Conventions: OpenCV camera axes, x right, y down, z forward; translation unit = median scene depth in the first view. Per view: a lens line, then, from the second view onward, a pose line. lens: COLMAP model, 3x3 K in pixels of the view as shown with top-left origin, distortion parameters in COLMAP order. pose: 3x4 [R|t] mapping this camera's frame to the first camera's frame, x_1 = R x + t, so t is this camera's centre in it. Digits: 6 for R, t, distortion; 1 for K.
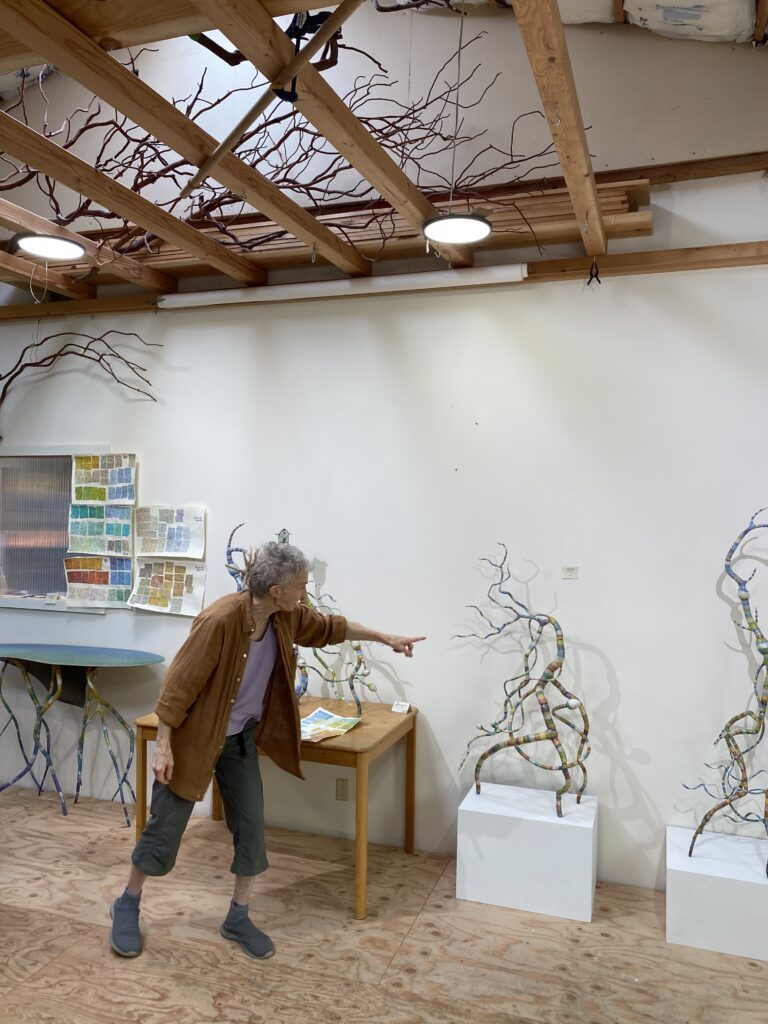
lens RADIAL K [[778.9, 0, 387.9], [0, 778.9, 512.7], [0, 0, 1]] dist [0.034374, -0.032246]
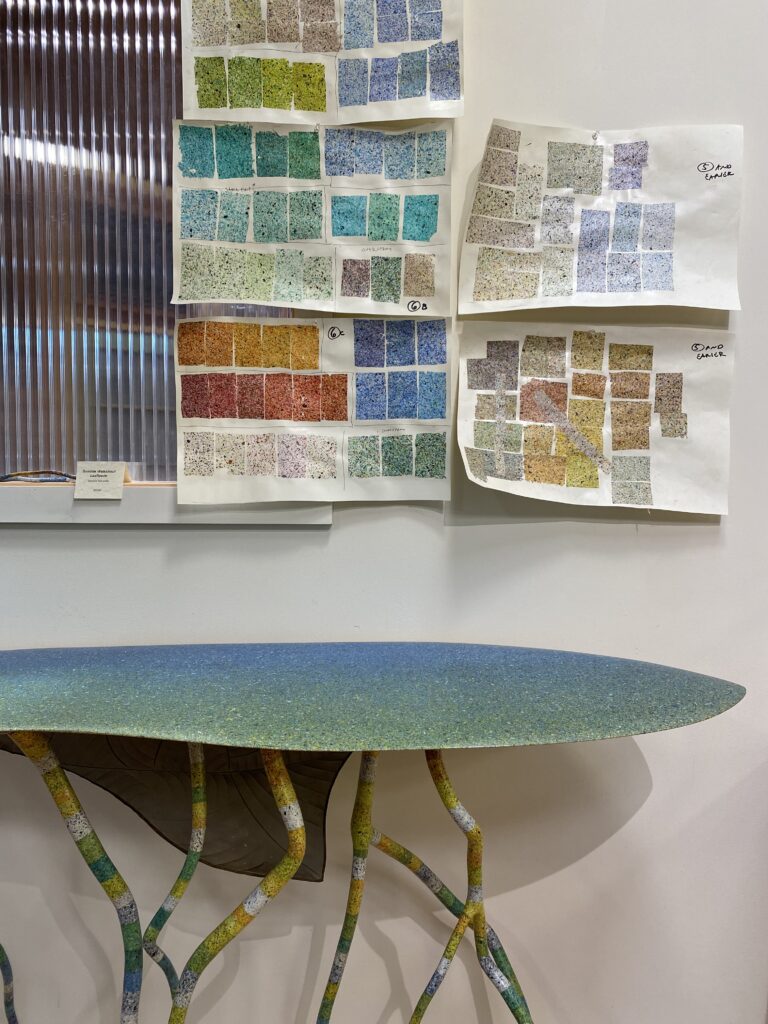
lens RADIAL K [[778.9, 0, 352.9], [0, 778.9, 507.0], [0, 0, 1]] dist [0.034374, -0.032246]
pose [[0.956059, -0.029220, 0.291715, -0.457883], [0.012368, 0.998155, 0.059447, 0.111553], [-0.292914, -0.053227, 0.954656, 0.766402]]
